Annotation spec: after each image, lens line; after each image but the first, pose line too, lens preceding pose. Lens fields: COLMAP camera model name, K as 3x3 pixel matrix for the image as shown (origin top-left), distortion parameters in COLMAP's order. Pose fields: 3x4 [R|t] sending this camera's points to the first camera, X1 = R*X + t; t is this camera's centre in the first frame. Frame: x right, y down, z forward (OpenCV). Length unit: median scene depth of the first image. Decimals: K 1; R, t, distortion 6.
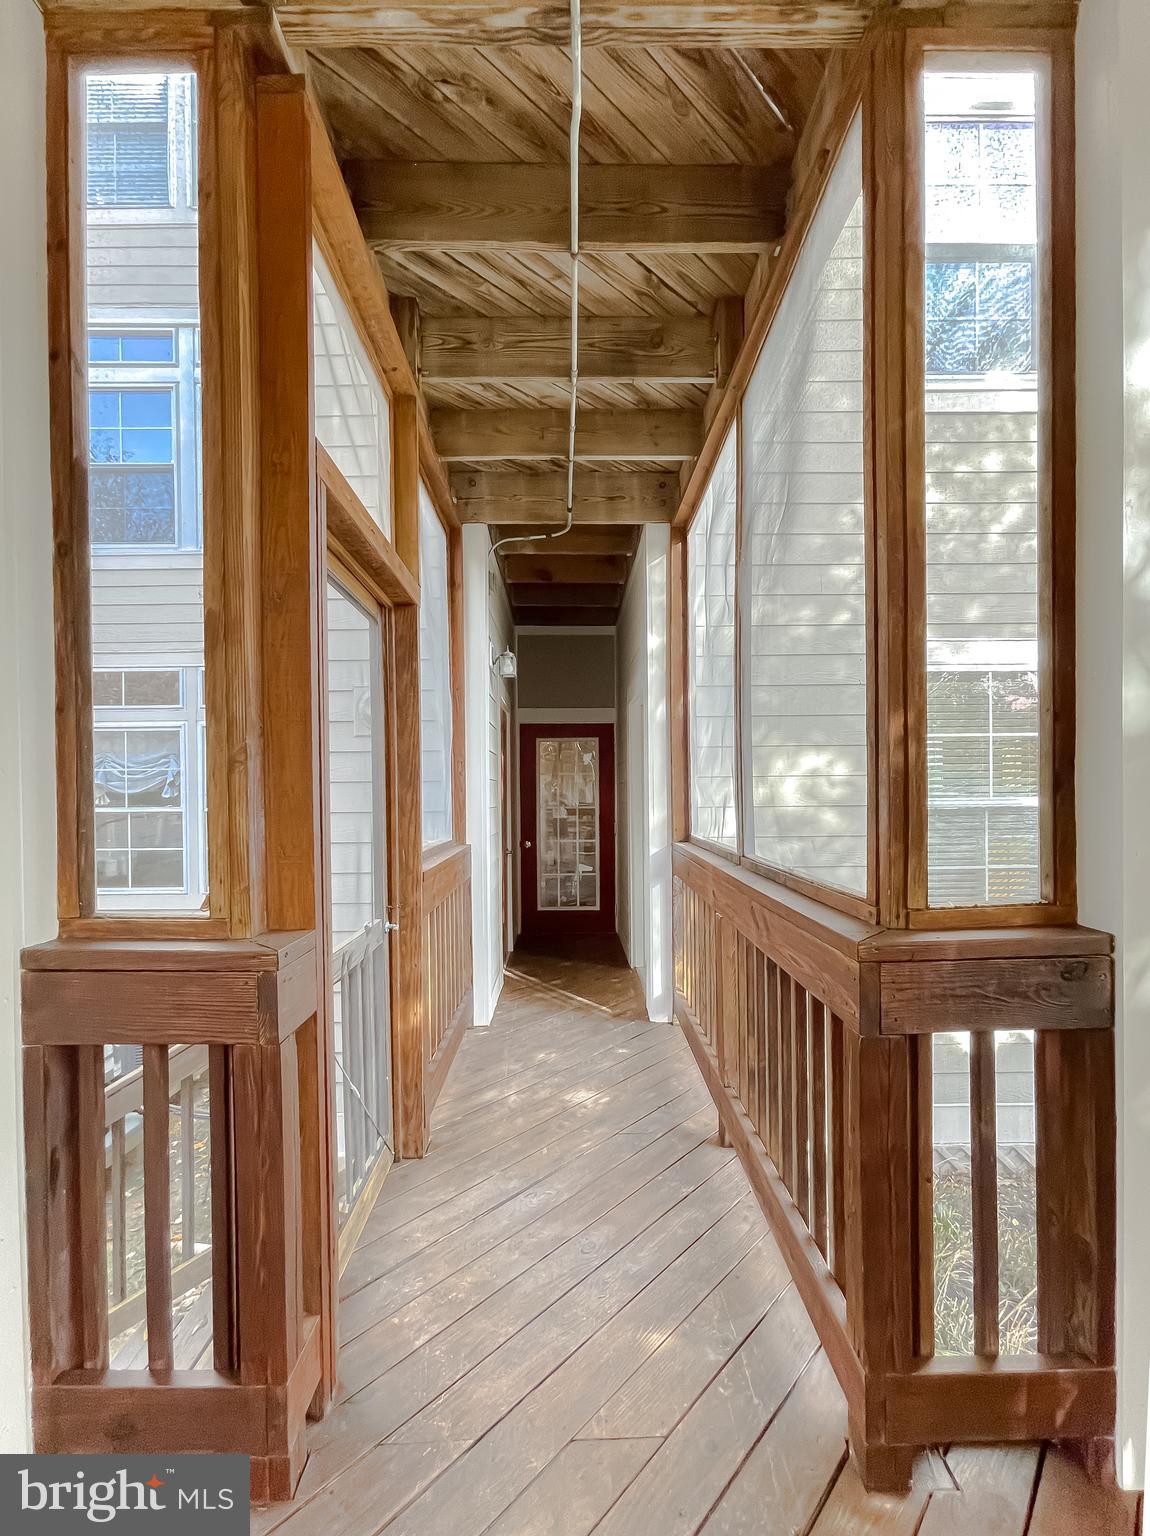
lens RADIAL K [[649.0, 0, 565.7], [0, 649.0, 801.7], [0, 0, 1]] dist [-0.002190, 0.000520]
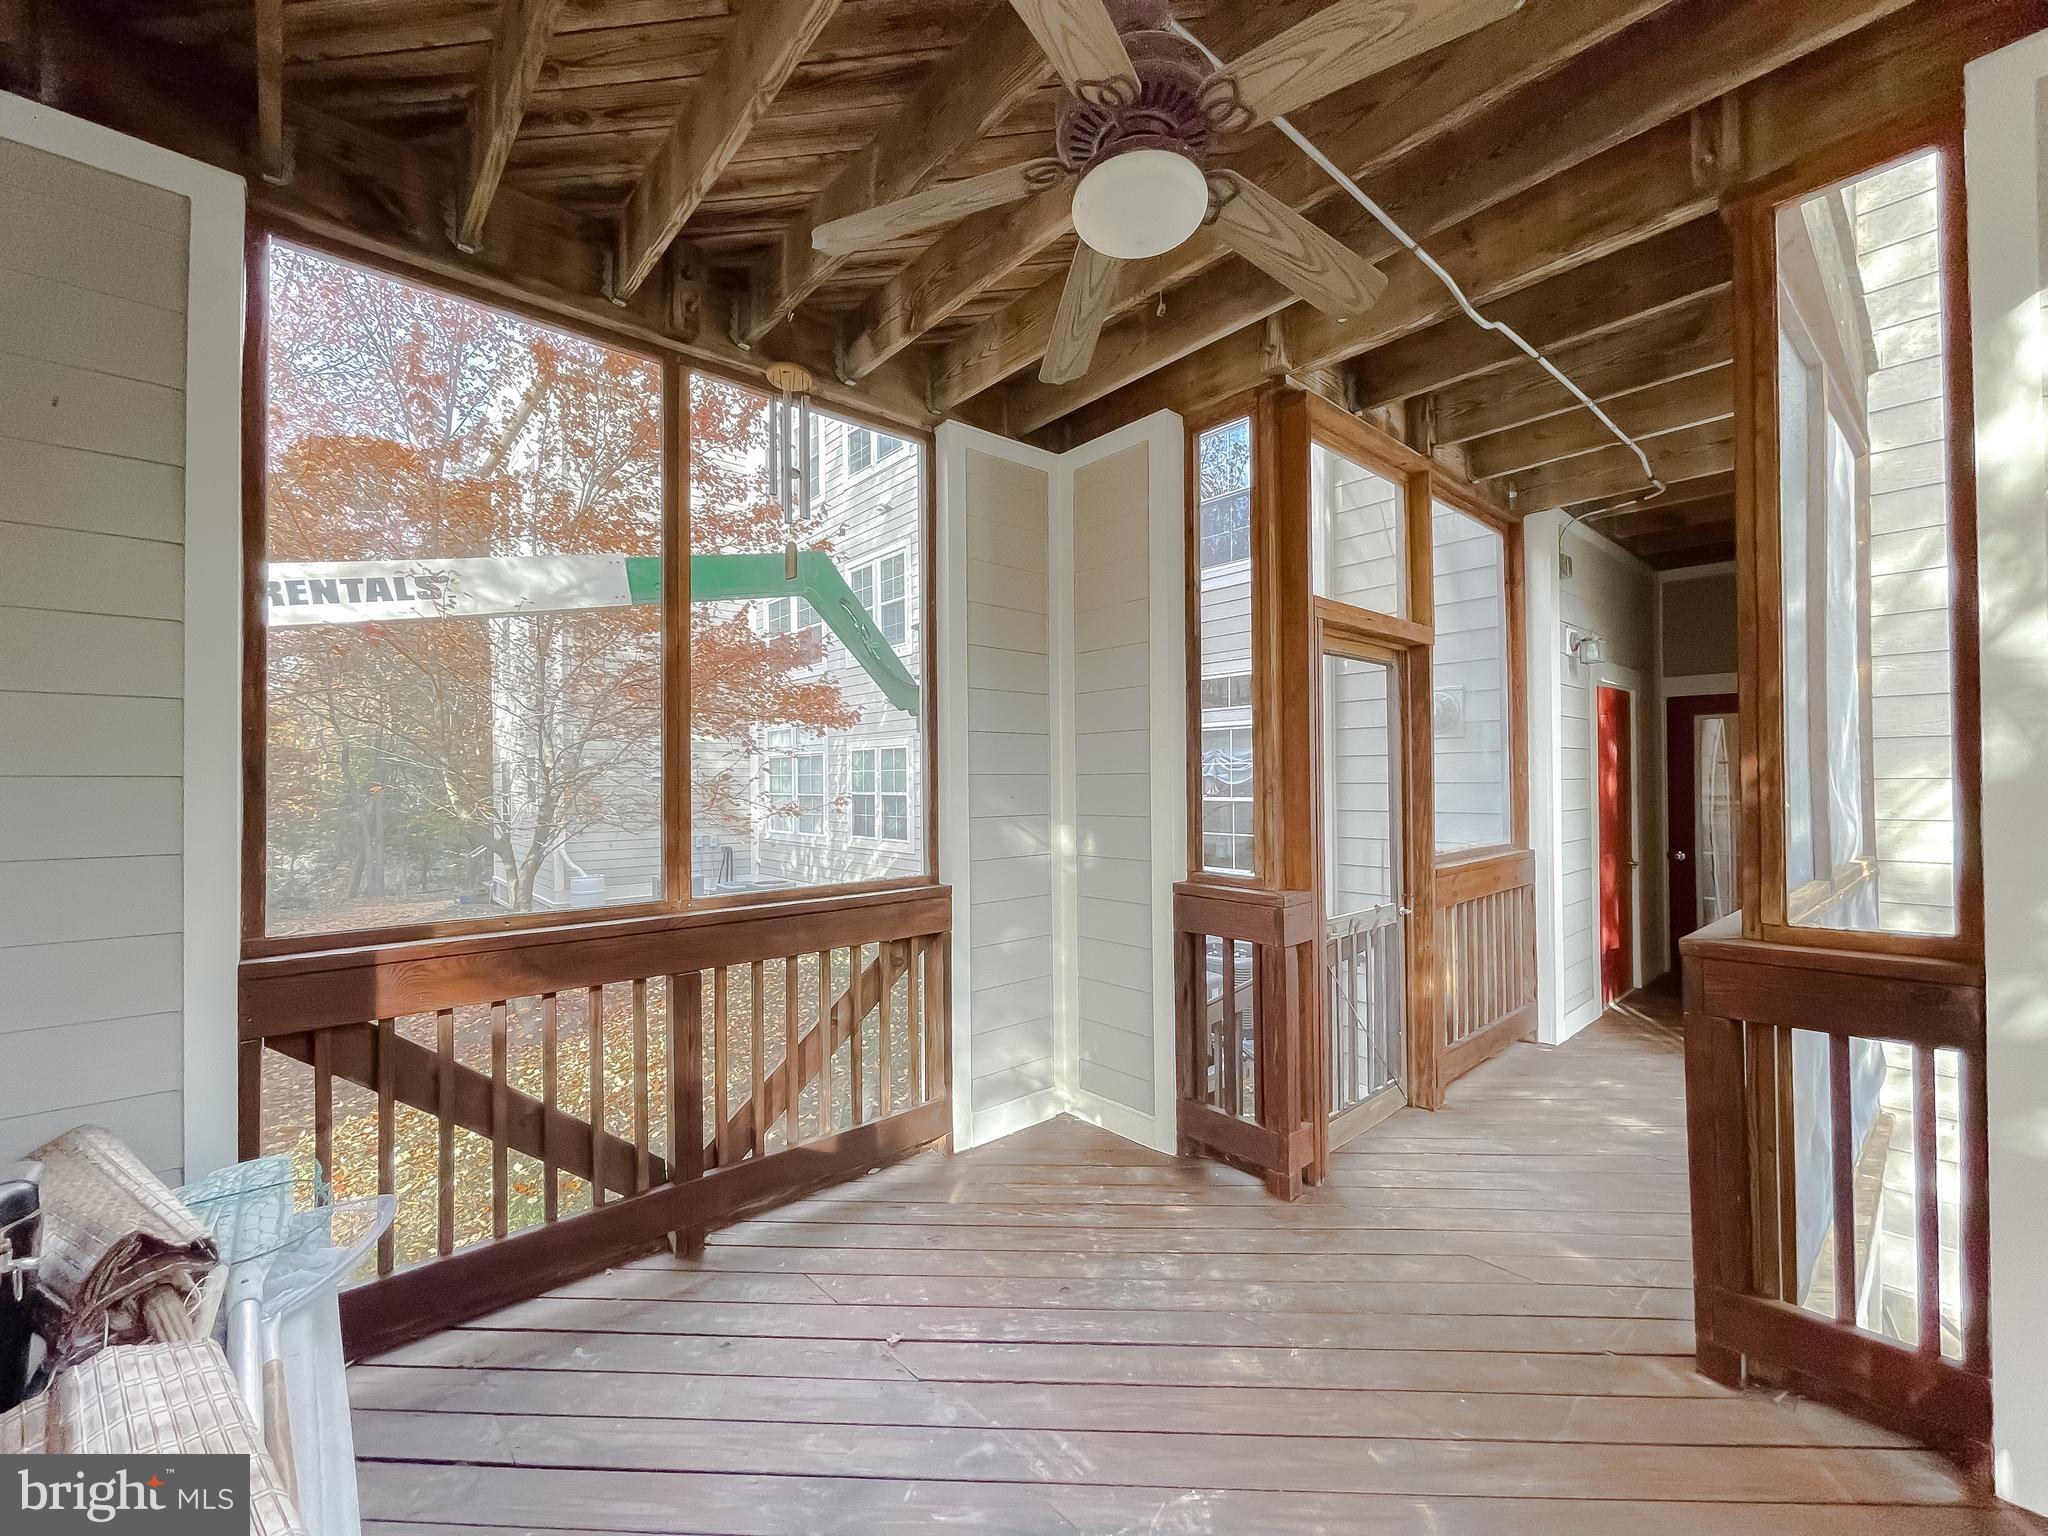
lens RADIAL K [[865.3, 0, 1019.8], [0, 865.3, 776.1], [0, 0, 1]] dist [-0.002190, 0.000520]
pose [[0.660418, 0.001641, -0.750896, 0.694702], [-0.004865, 0.999986, -0.002094, -0.080438], [0.750882, 0.005036, 0.660417, -0.912285]]
